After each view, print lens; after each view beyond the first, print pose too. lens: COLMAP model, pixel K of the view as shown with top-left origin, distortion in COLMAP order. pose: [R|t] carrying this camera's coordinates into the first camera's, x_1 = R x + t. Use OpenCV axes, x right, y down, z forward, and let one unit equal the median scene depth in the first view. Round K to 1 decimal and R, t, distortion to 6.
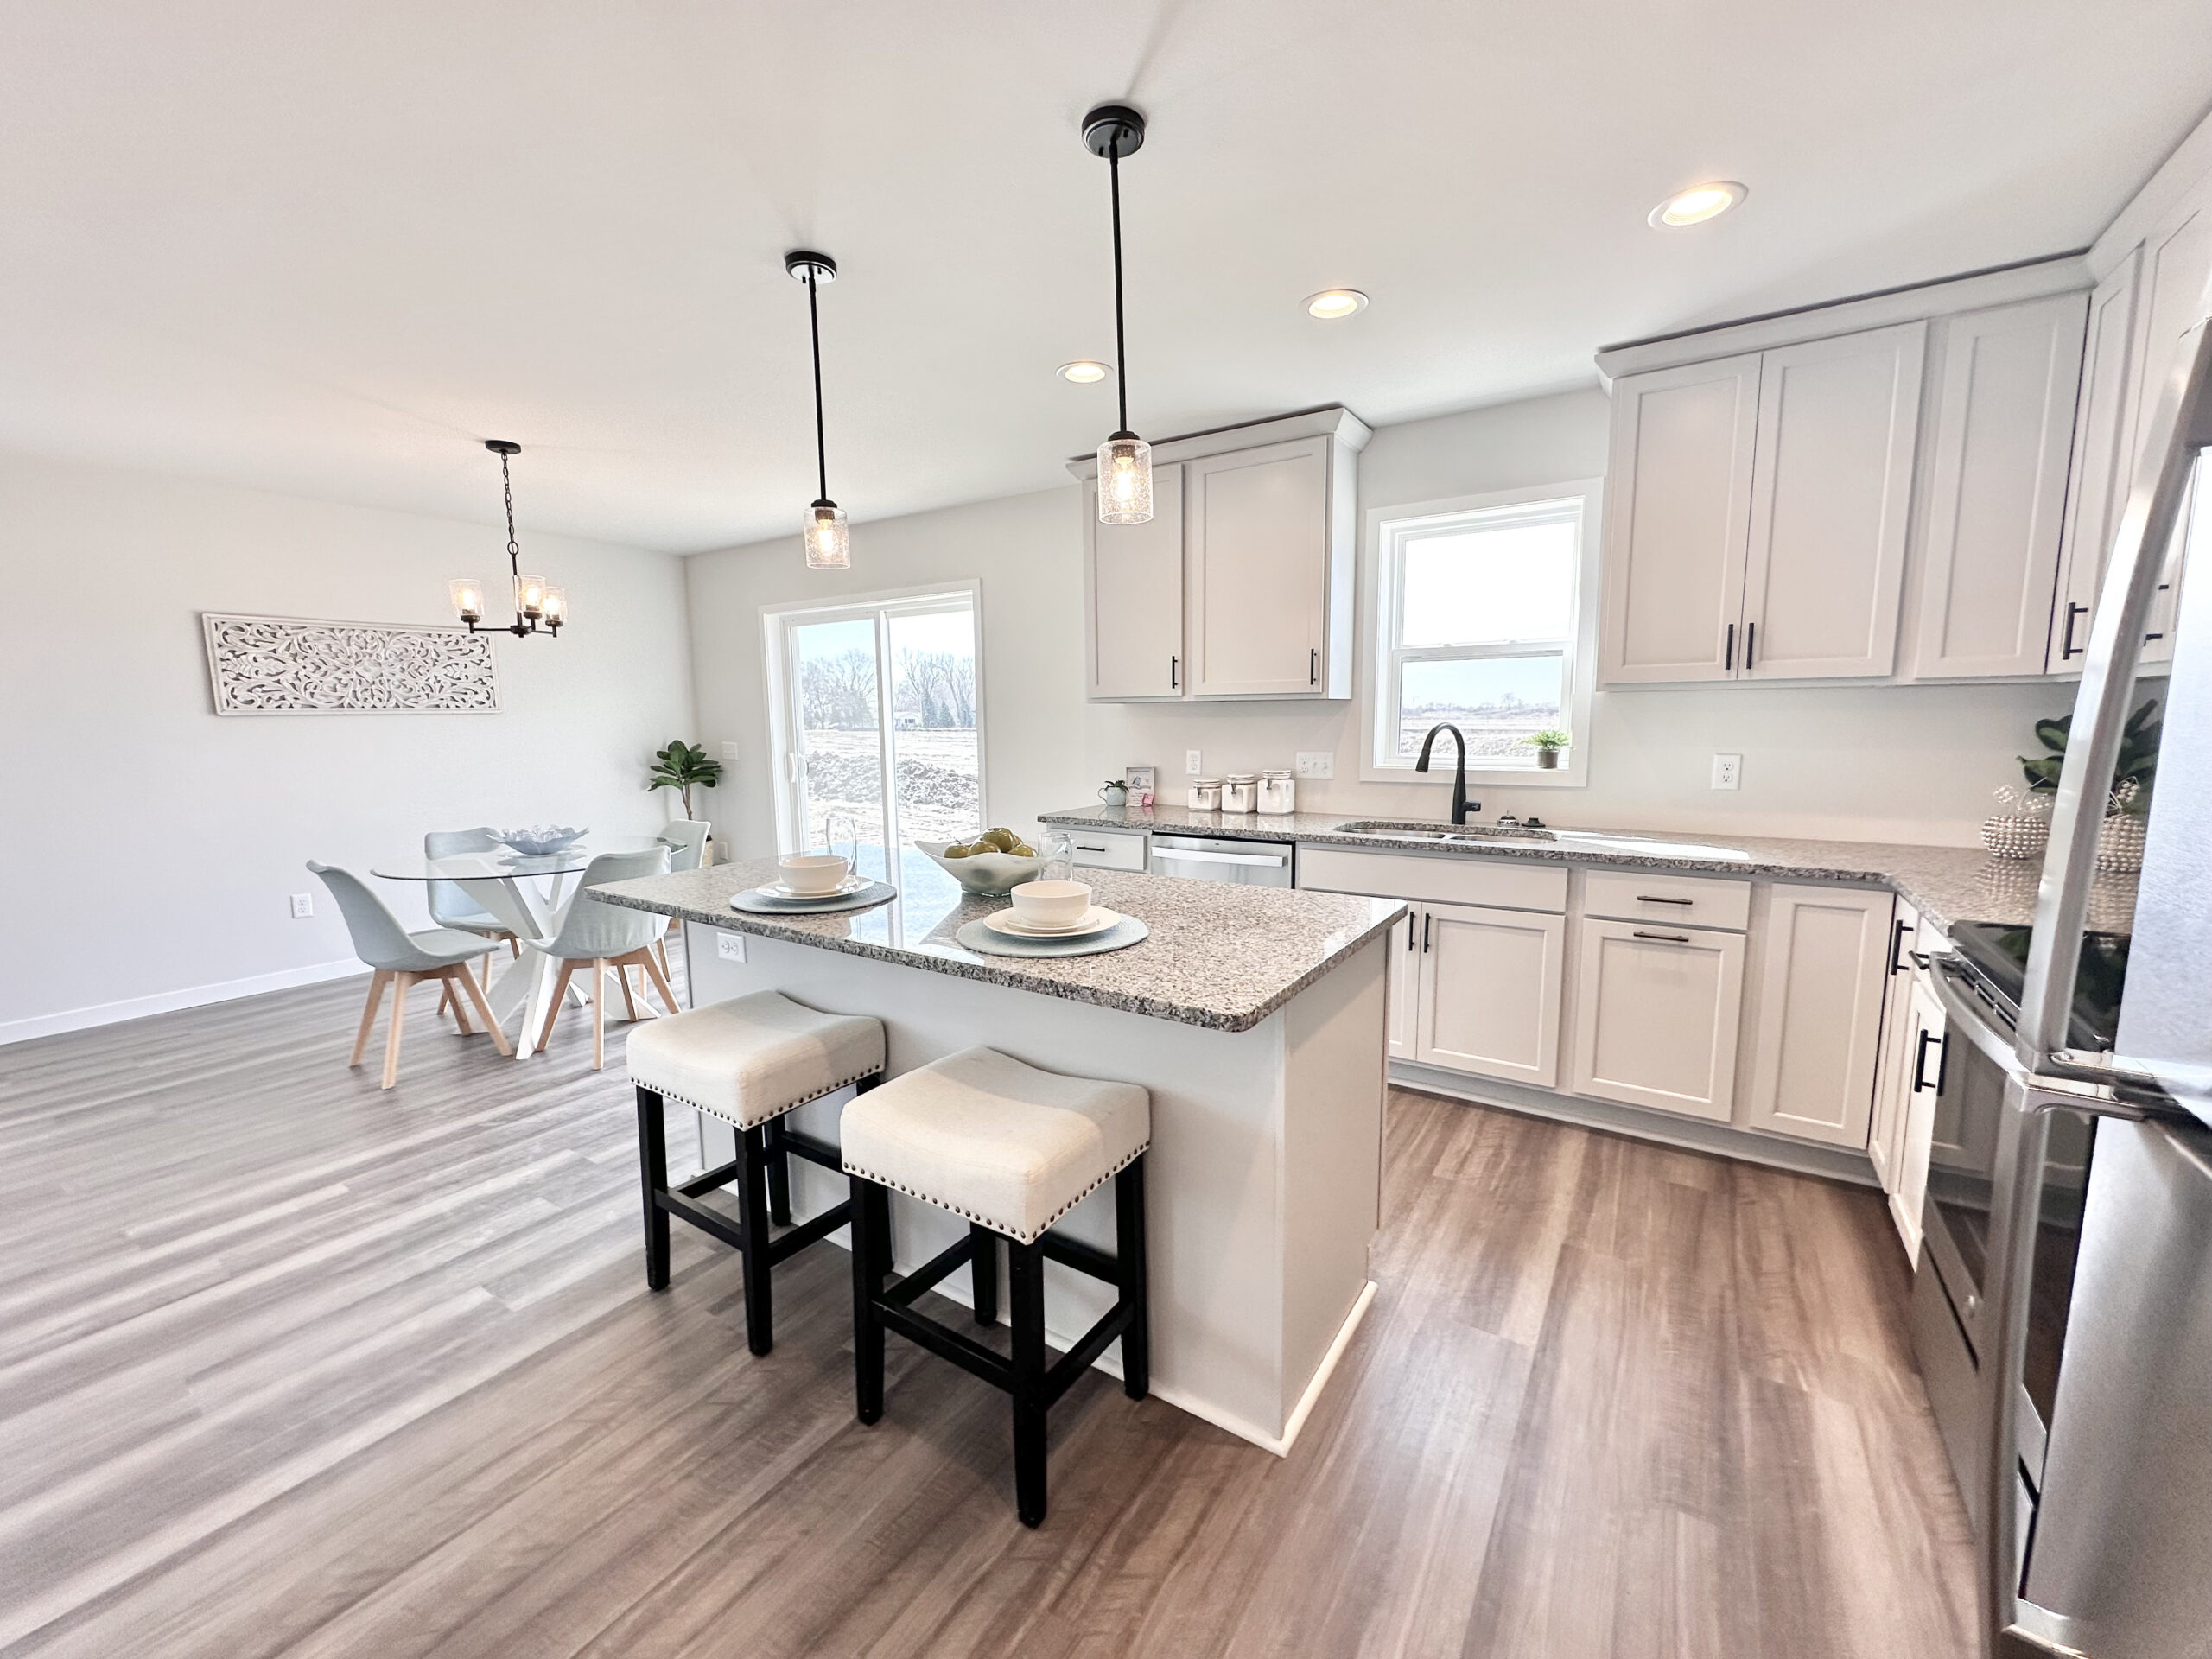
lens RADIAL K [[879.8, 0, 1106.3], [0, 879.8, 831.3], [0, 0, 1]] dist [-0.003119, 0.000309]
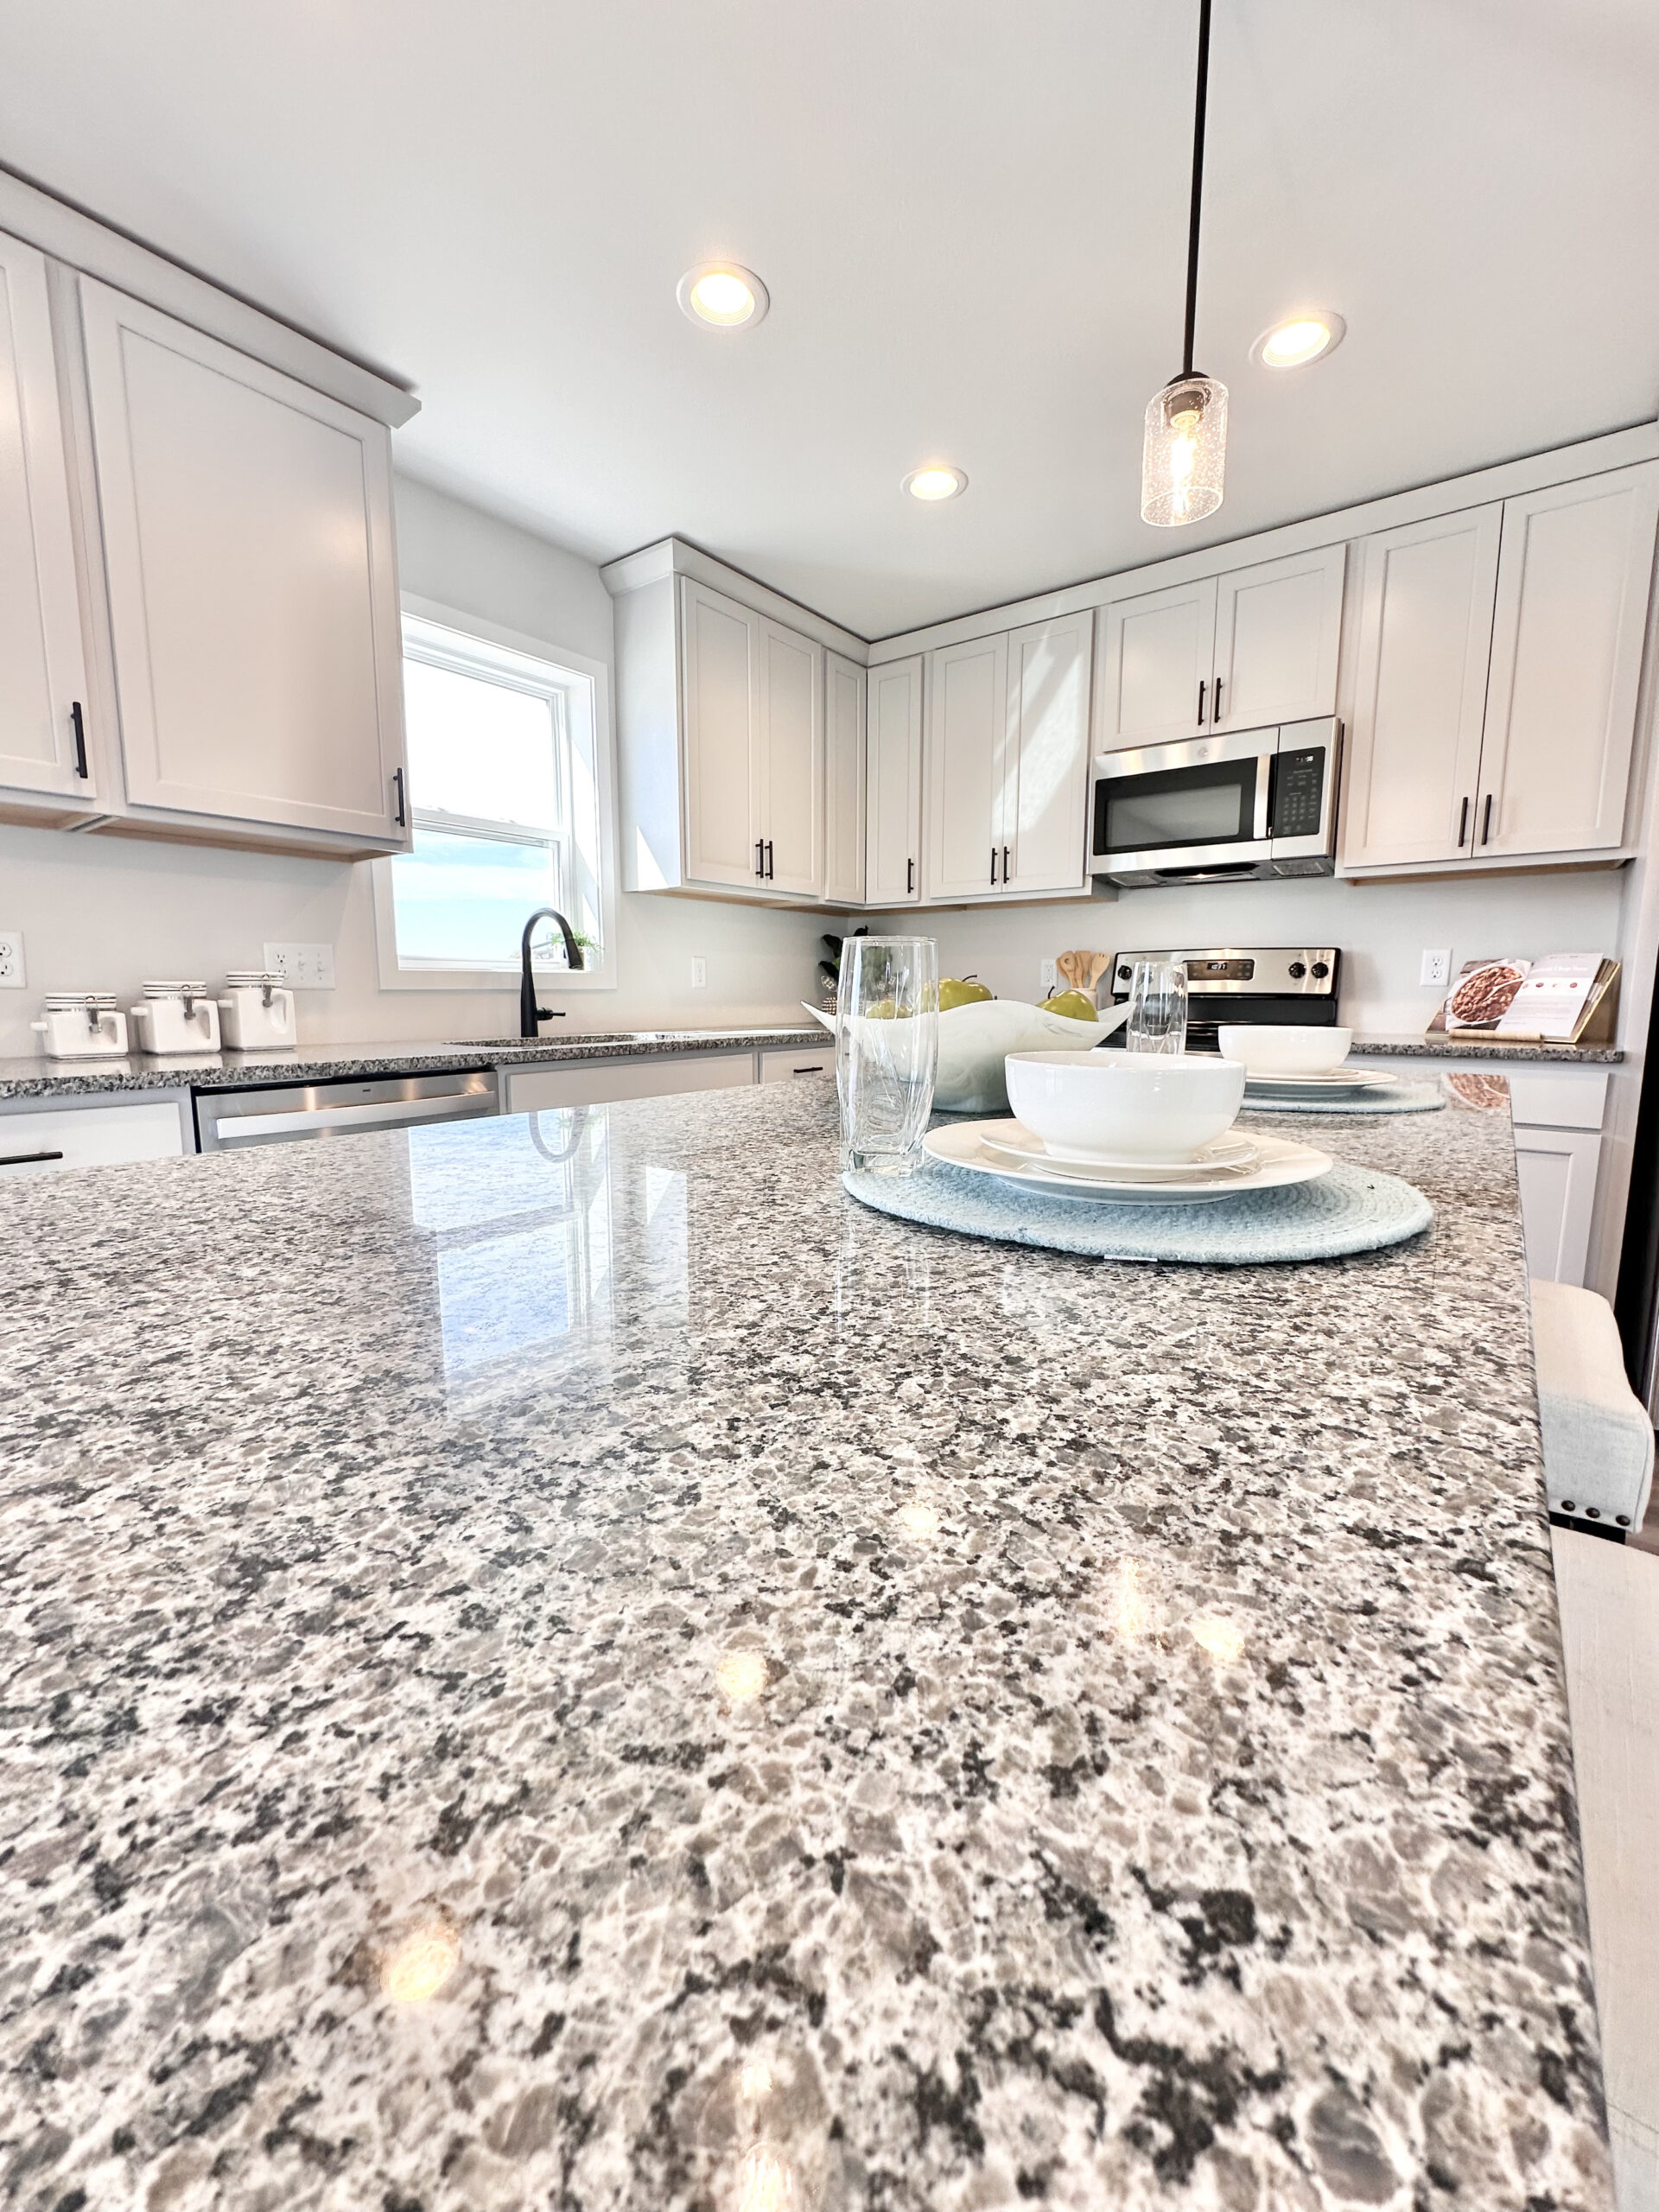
lens RADIAL K [[879.8, 0, 826.0], [0, 879.8, 1109.8], [0, 0, 1]] dist [-0.003119, 0.000309]
pose [[0.064502, -0.120512, 0.990614, -0.405933], [0.130534, 0.985171, 0.111351, 0.003153], [-0.989343, 0.122126, 0.079276, 0.691992]]
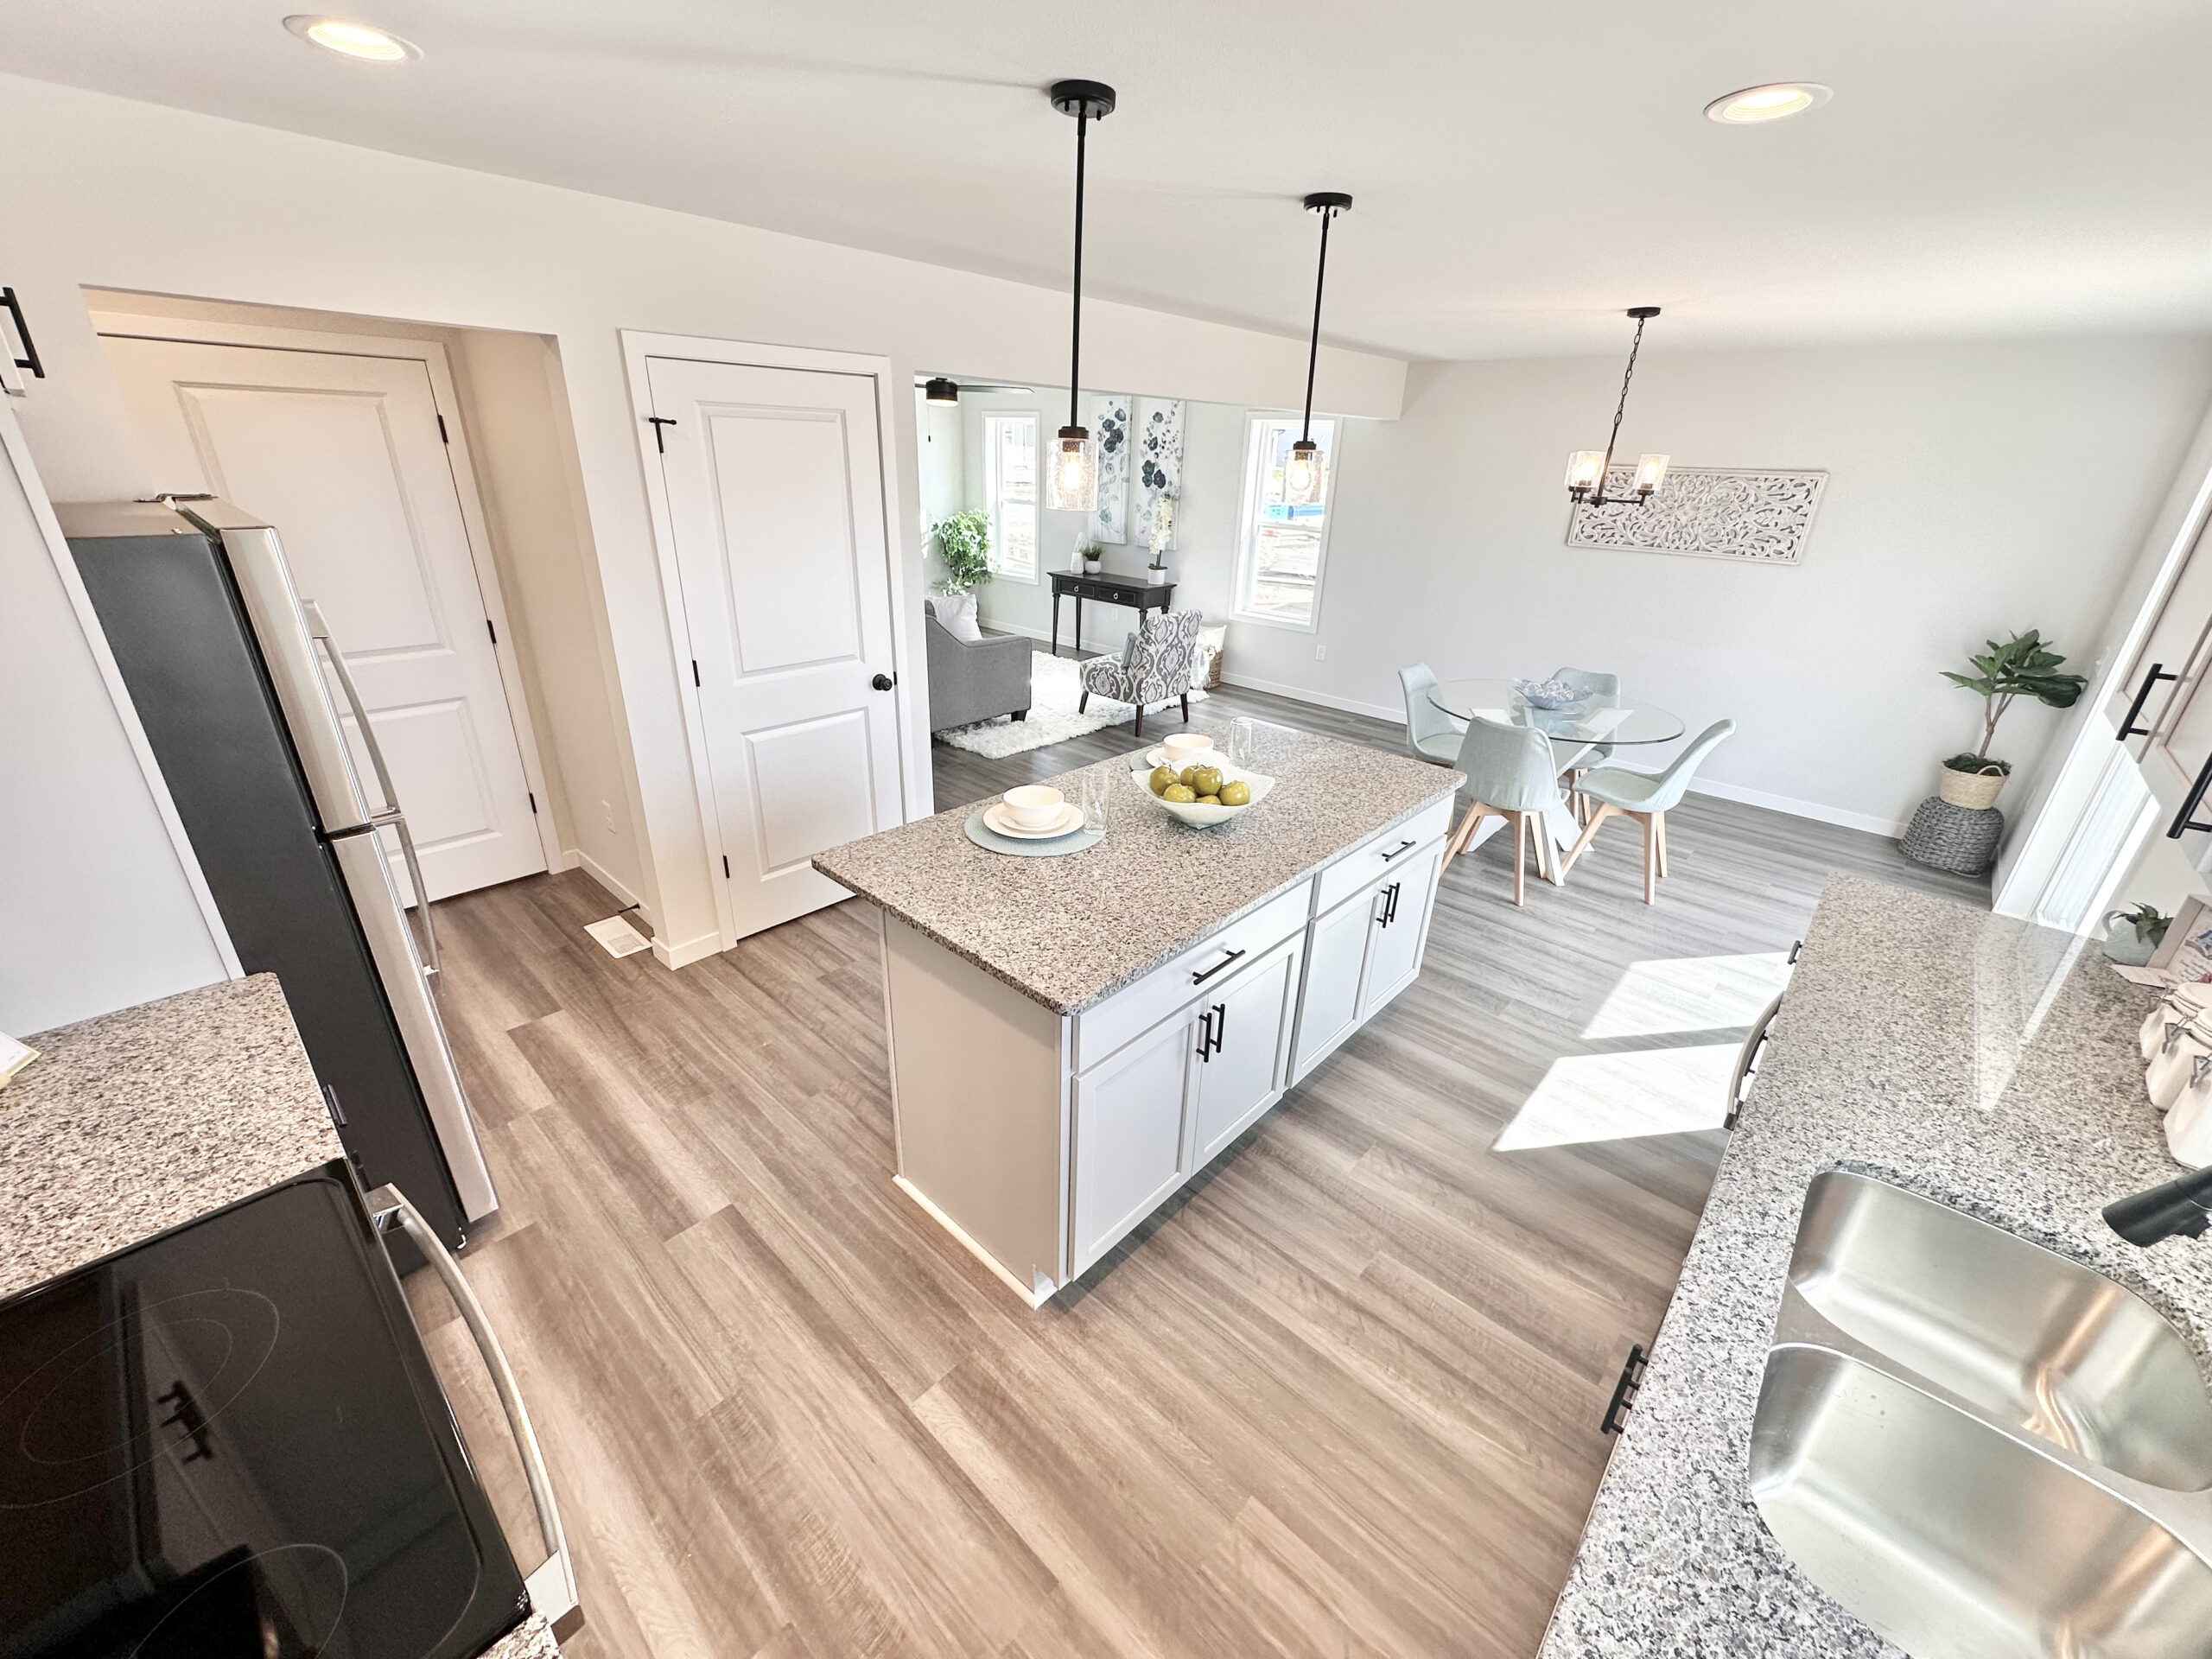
lens RADIAL K [[879.8, 0, 1106.6], [0, 879.8, 830.8], [0, 0, 1]] dist [-0.003119, 0.000309]
pose [[-0.157638, 0.399278, -0.903176, 0.611835], [-0.161182, 0.891943, 0.422444, -0.250364], [0.974254, 0.212169, -0.076248, 0.648366]]
